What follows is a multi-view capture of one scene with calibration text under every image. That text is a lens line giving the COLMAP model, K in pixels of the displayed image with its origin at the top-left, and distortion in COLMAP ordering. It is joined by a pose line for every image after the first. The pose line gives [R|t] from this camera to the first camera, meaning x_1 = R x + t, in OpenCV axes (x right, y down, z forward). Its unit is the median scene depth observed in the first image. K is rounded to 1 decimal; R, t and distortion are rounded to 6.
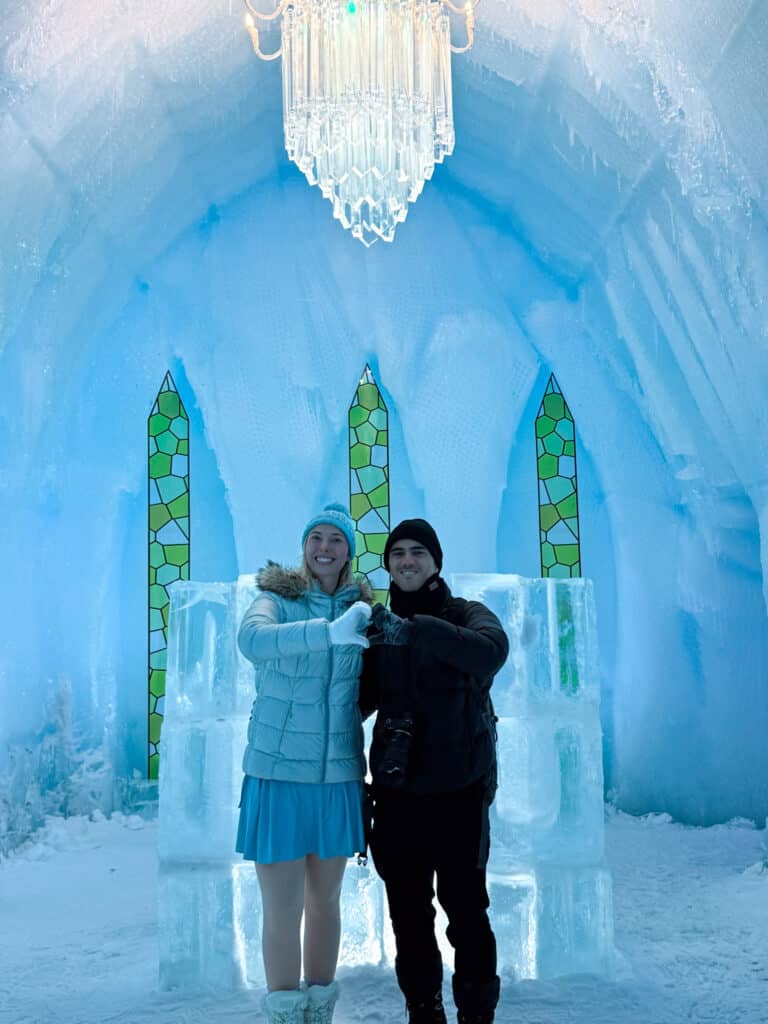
lens RADIAL K [[1127.4, 0, 384.0], [0, 1127.4, 512.0], [0, 0, 1]] dist [0.206558, -0.498268]
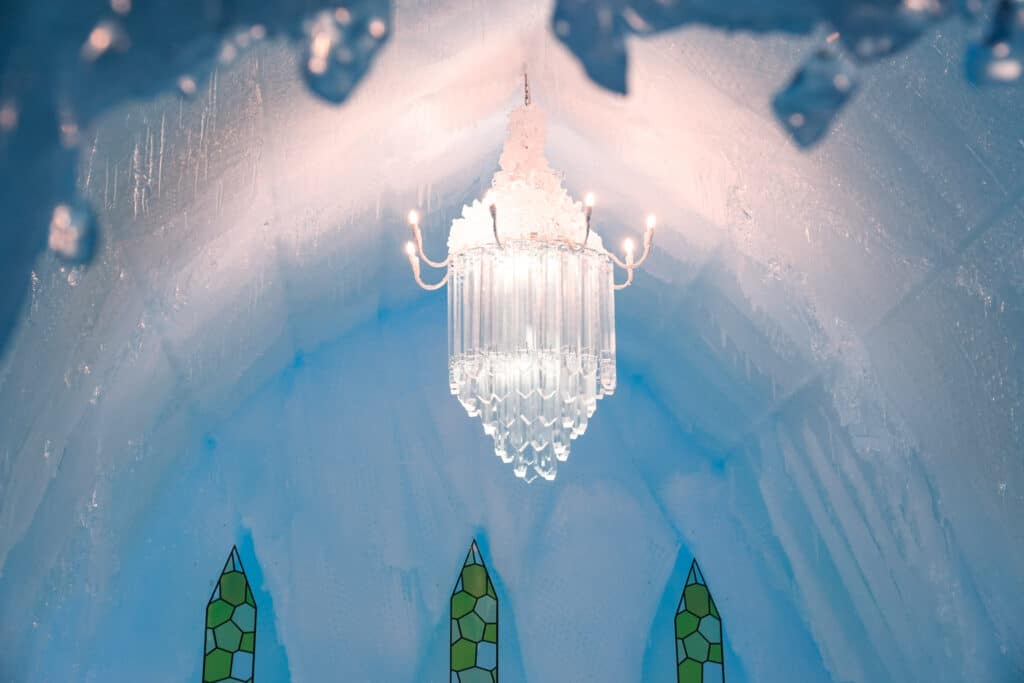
lens RADIAL K [[1841.3, 0, 512.0], [0, 1841.3, 341.5], [0, 0, 1]] dist [0.348489, 0.145195]
pose [[0.996841, 0.035817, 0.070883, -0.093464], [-0.024236, 0.987147, -0.157964, -0.064208], [-0.075630, 0.155747, 0.984897, -0.383196]]
